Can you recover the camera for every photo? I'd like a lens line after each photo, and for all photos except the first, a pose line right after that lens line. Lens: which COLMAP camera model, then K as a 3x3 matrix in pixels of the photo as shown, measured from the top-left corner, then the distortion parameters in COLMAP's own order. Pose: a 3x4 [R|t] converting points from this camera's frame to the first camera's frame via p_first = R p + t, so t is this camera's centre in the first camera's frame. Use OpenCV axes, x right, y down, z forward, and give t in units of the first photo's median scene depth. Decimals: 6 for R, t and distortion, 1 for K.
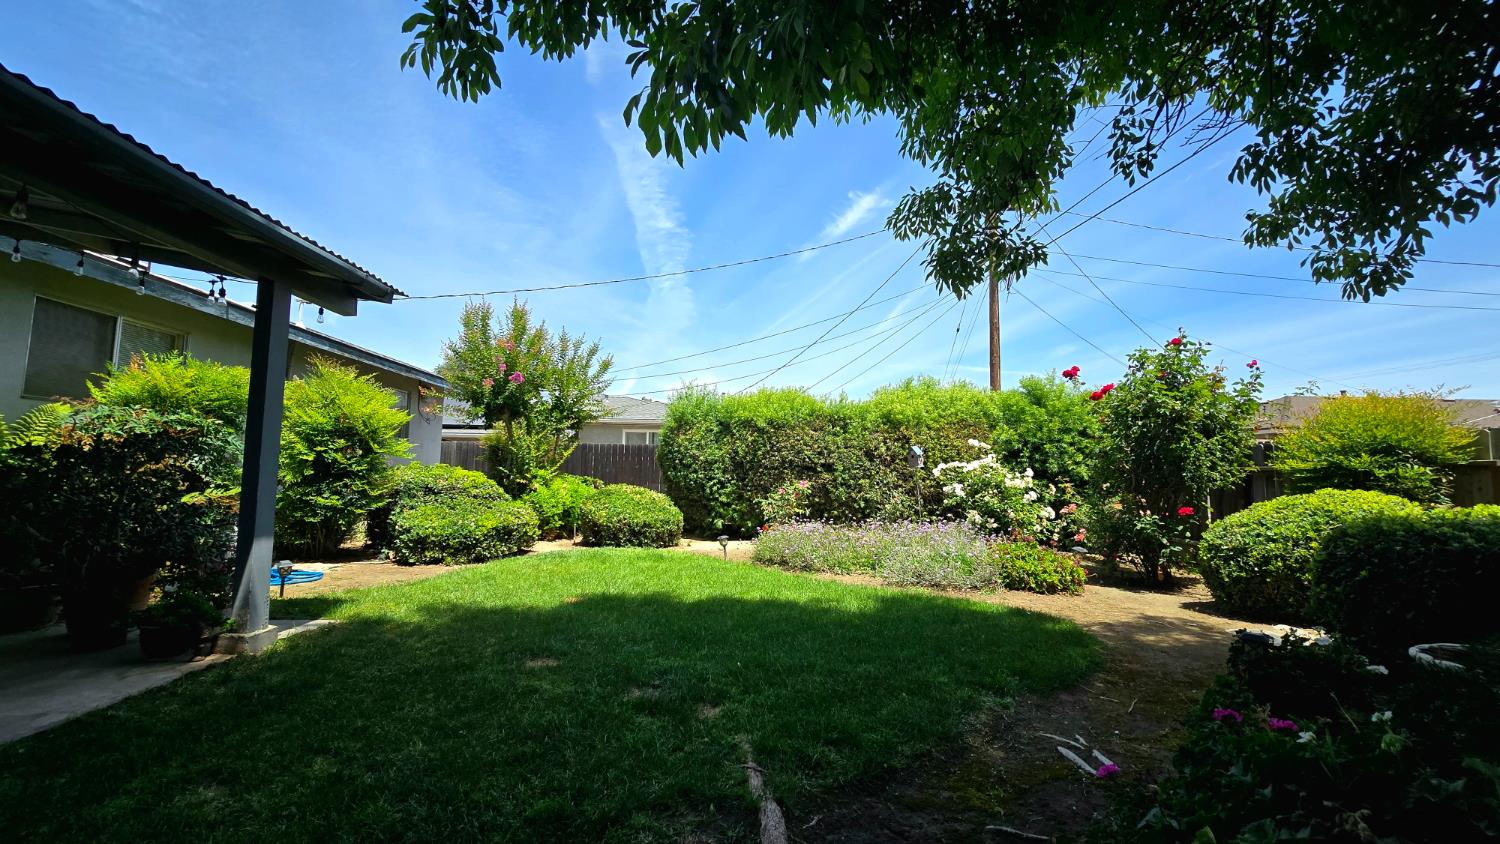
lens RADIAL K [[612.6, 0, 746.2], [0, 612.6, 424.2], [0, 0, 1]] dist [-0.006296, 0.002916]
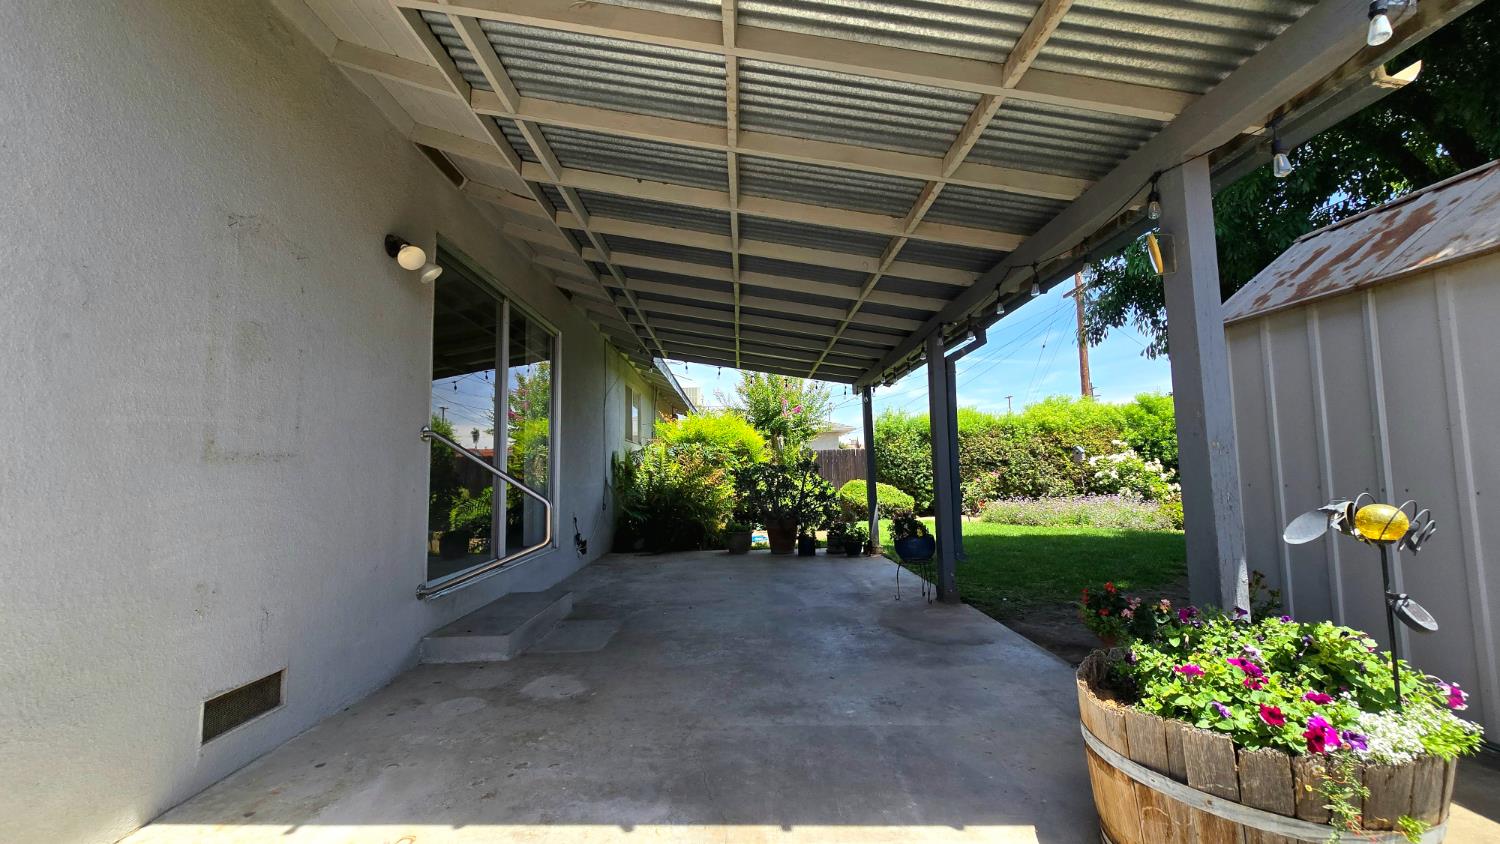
lens RADIAL K [[612.6, 0, 750.1], [0, 612.6, 422.5], [0, 0, 1]] dist [-0.006296, 0.002916]
pose [[0.999024, -0.037943, -0.022635, -0.427905], [0.037940, 0.999280, -0.000548, -0.045441], [0.022639, -0.000312, 0.999744, -0.446658]]
